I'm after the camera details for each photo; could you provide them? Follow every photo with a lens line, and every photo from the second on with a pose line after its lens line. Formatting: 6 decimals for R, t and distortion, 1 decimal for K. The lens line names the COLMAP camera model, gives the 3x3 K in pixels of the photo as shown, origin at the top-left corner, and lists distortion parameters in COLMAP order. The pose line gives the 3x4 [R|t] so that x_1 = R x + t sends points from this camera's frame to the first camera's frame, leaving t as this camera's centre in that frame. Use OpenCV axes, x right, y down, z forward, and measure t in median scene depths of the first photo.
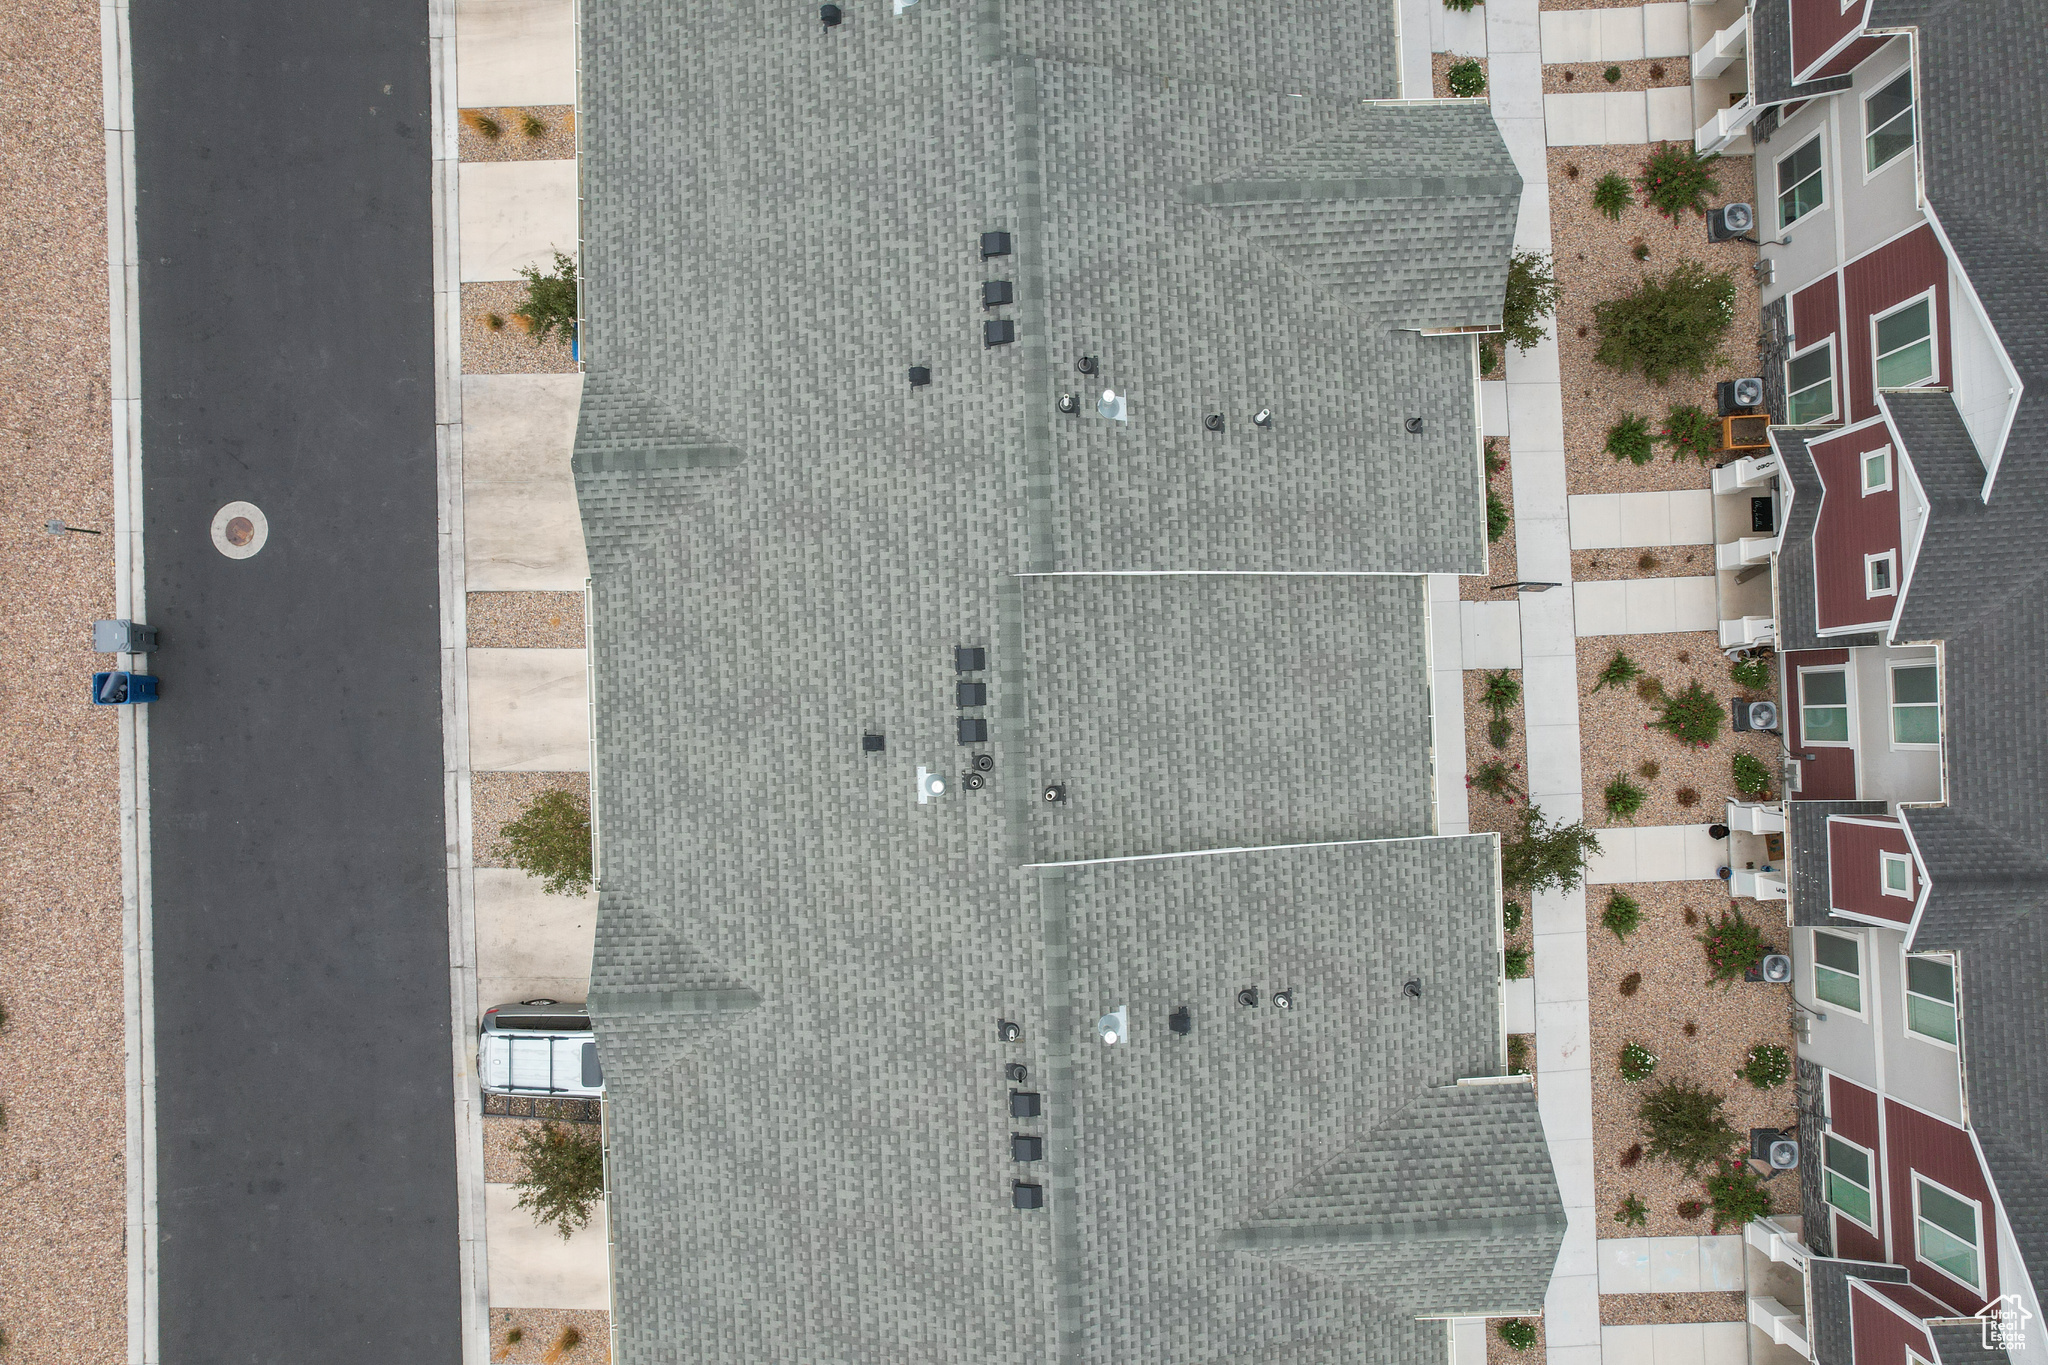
lens RADIAL K [[1309.0, 0, 1007.1], [0, 1309.0, 685.9], [0, 0, 1]] dist [-0.075186, 0.069636]
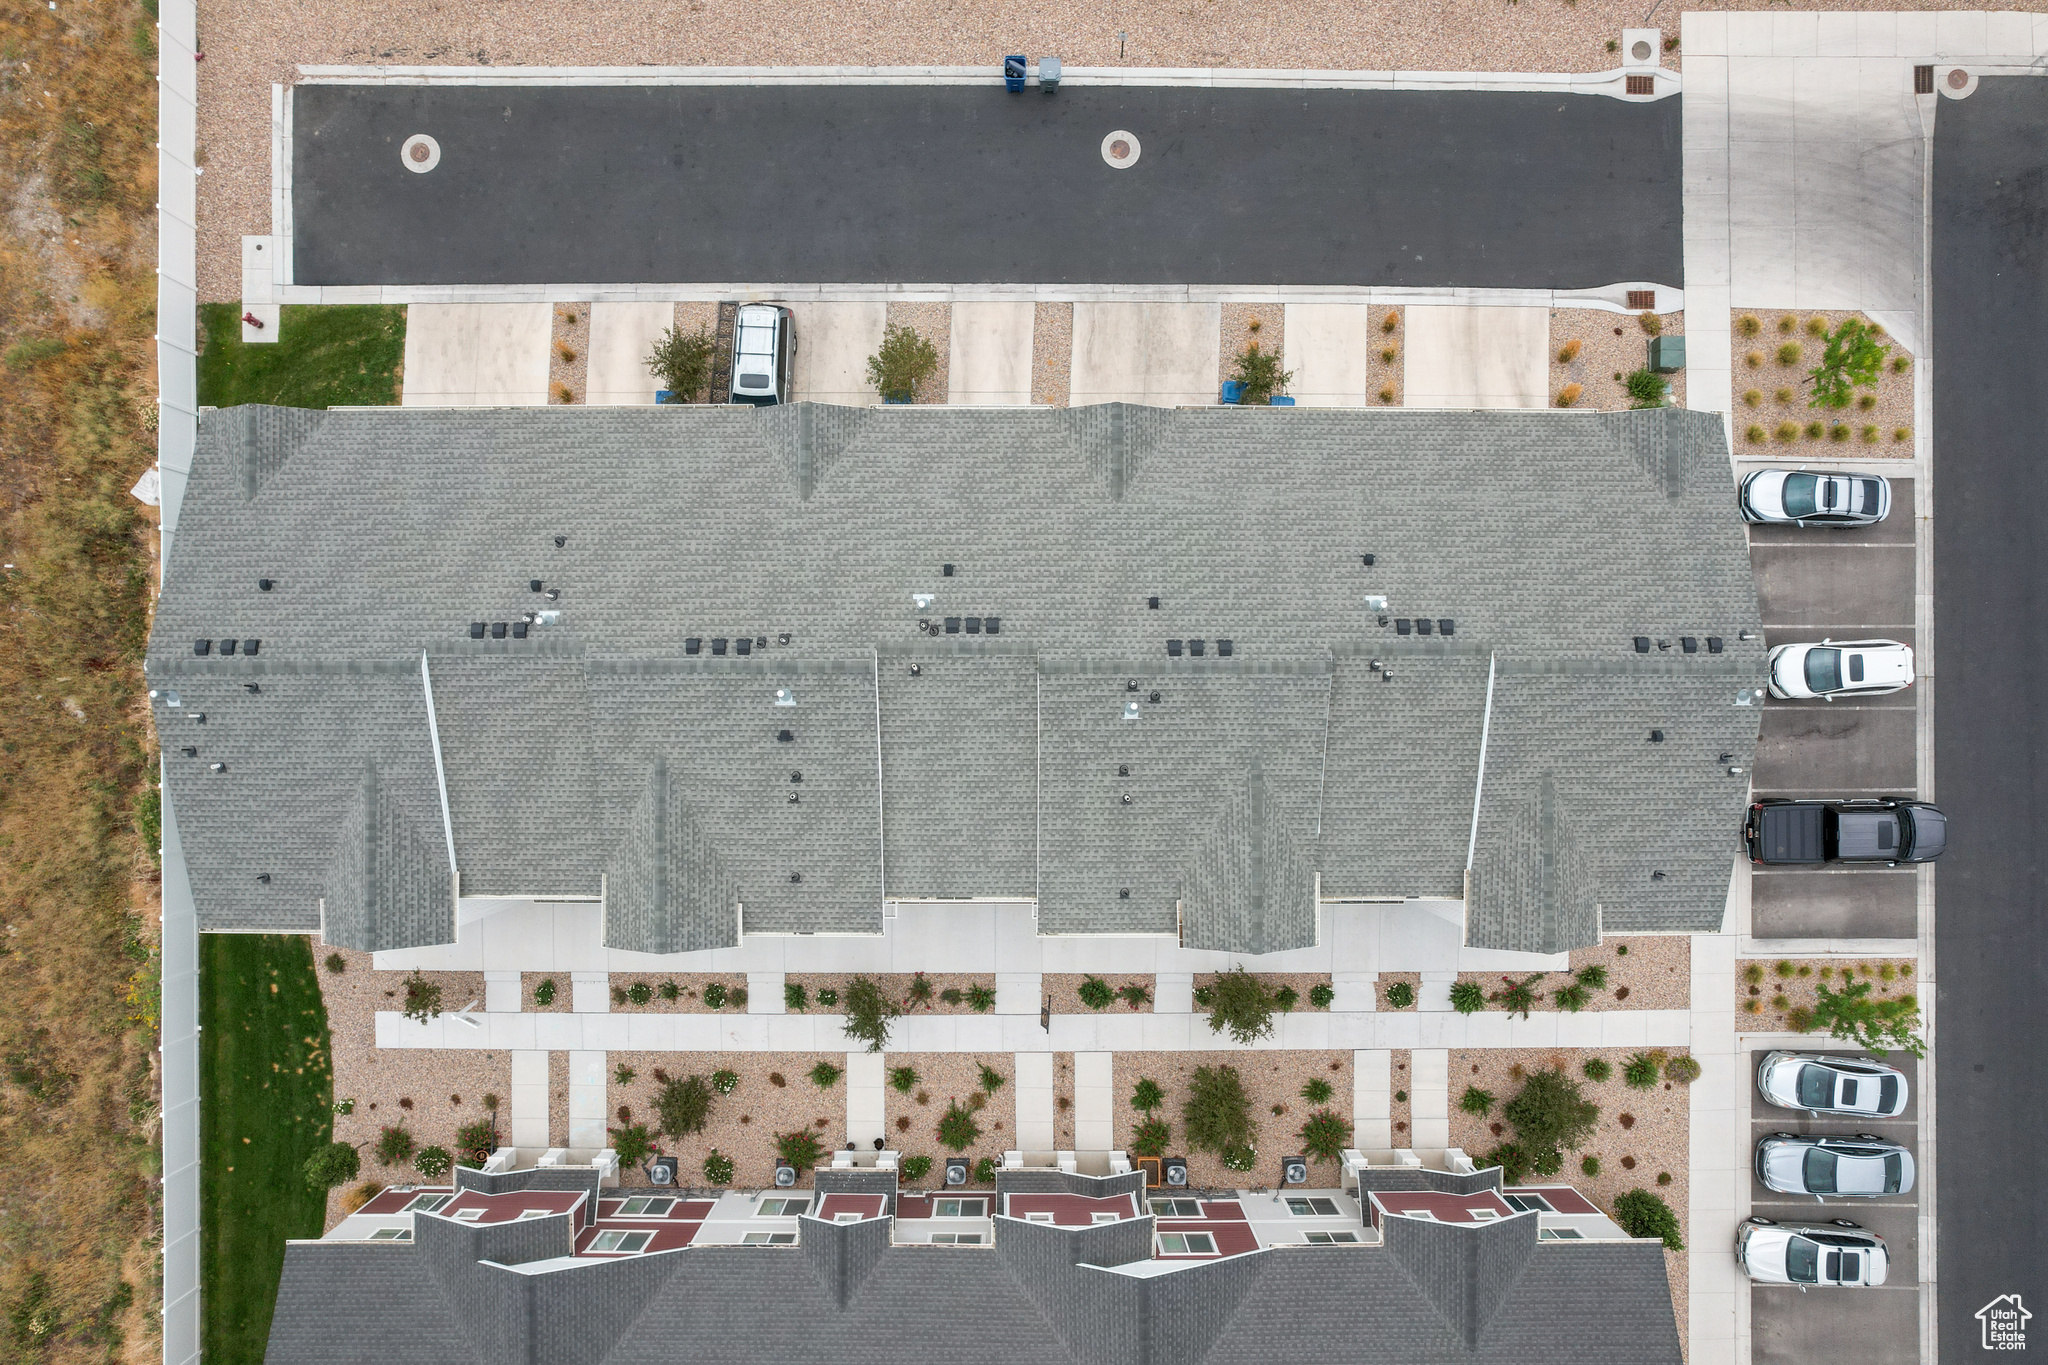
lens RADIAL K [[1309.0, 0, 1039.0], [0, 1309.0, 699.2], [0, 0, 1]] dist [-0.075186, 0.069636]
pose [[-0.035939, 0.999248, -0.014559, 0.059804], [-0.999322, -0.035817, 0.008547, -0.063929], [0.008019, 0.014856, 0.999857, -0.488756]]
